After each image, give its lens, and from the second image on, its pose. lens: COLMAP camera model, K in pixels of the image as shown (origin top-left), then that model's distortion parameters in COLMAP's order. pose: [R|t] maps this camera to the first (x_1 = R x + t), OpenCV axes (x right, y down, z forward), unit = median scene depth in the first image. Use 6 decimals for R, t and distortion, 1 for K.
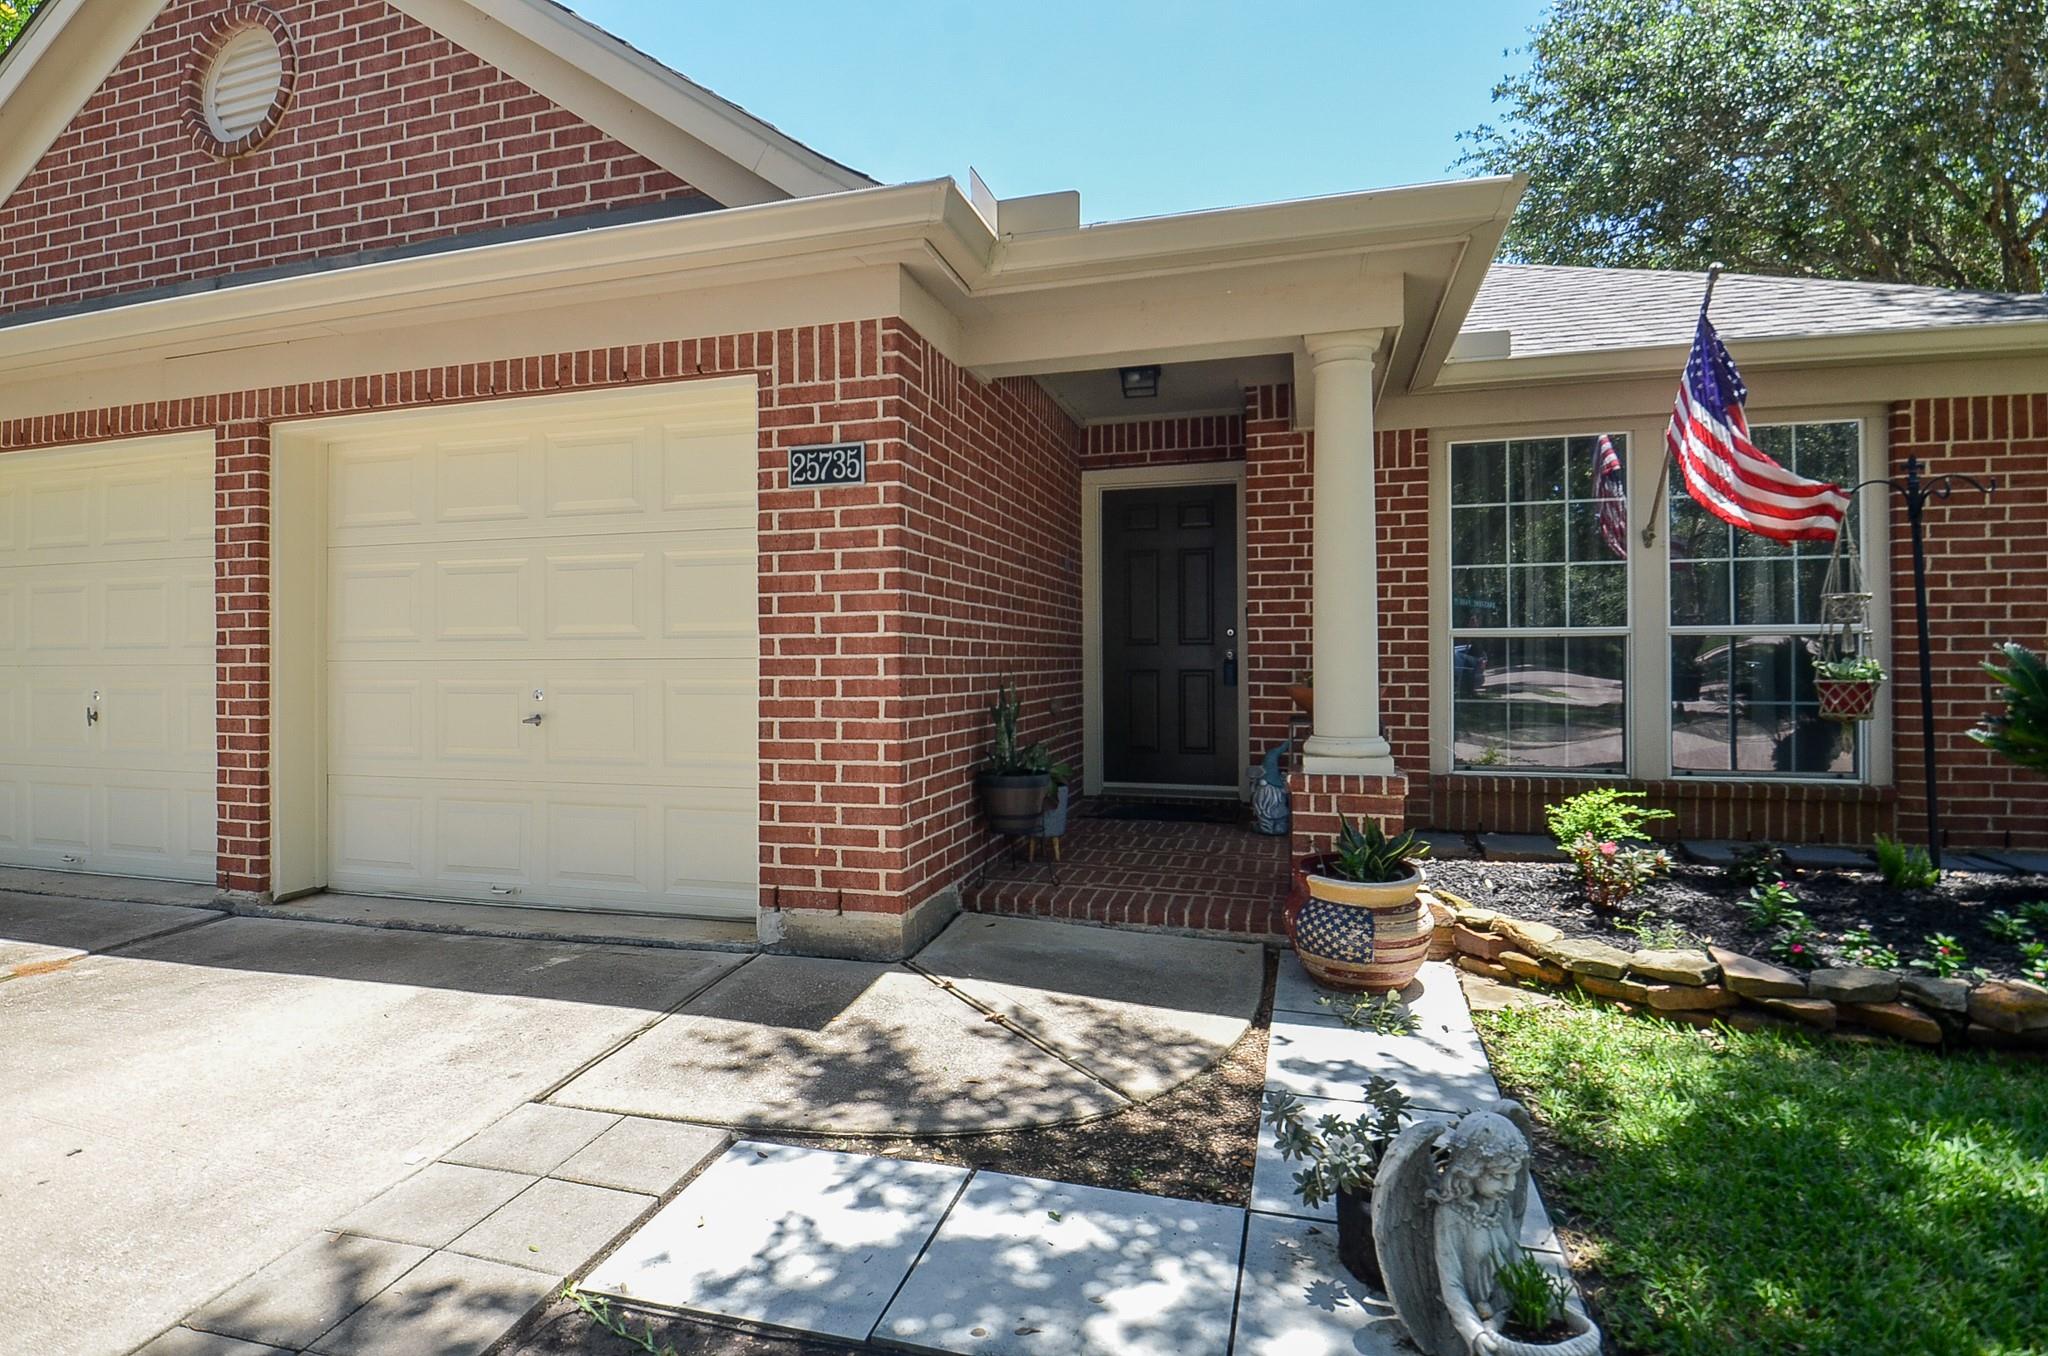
lens RADIAL K [[1013.0, 0, 1016.4], [0, 1013.0, 670.5], [0, 0, 1]] dist [-0.005322, -0.004069]
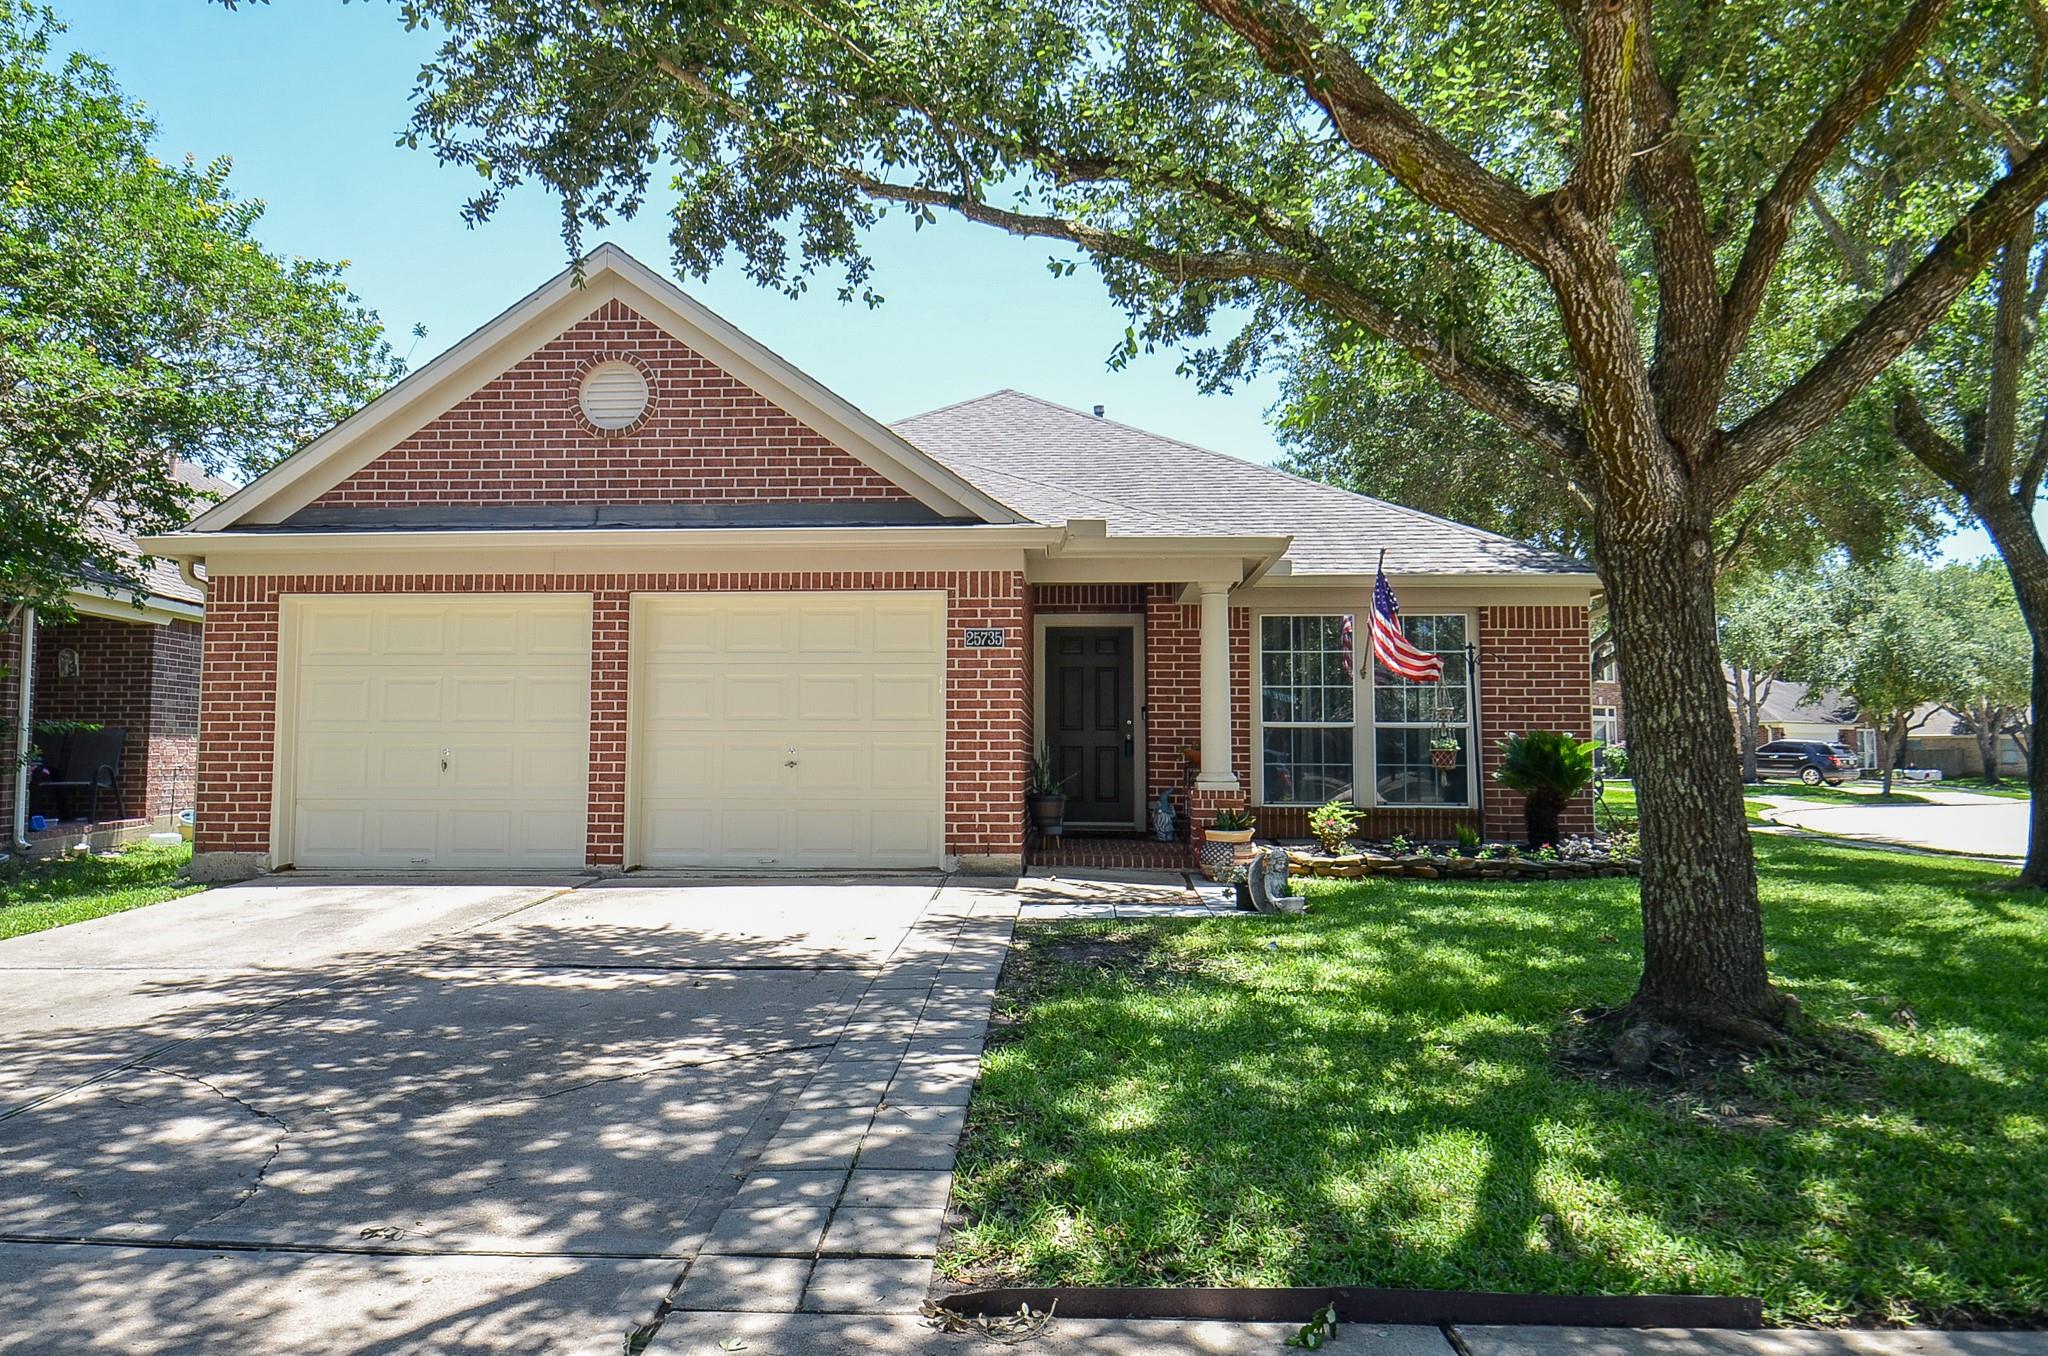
lens RADIAL K [[1416.3, 0, 1024.7], [0, 1416.3, 671.9], [0, 0, 1]] dist [0.053046, 0.000946]
pose [[0.969565, 0.024515, 0.243603, -0.703456], [-0.006483, 0.997196, -0.074549, 0.071416], [-0.244747, 0.070701, 0.967006, -1.580430]]
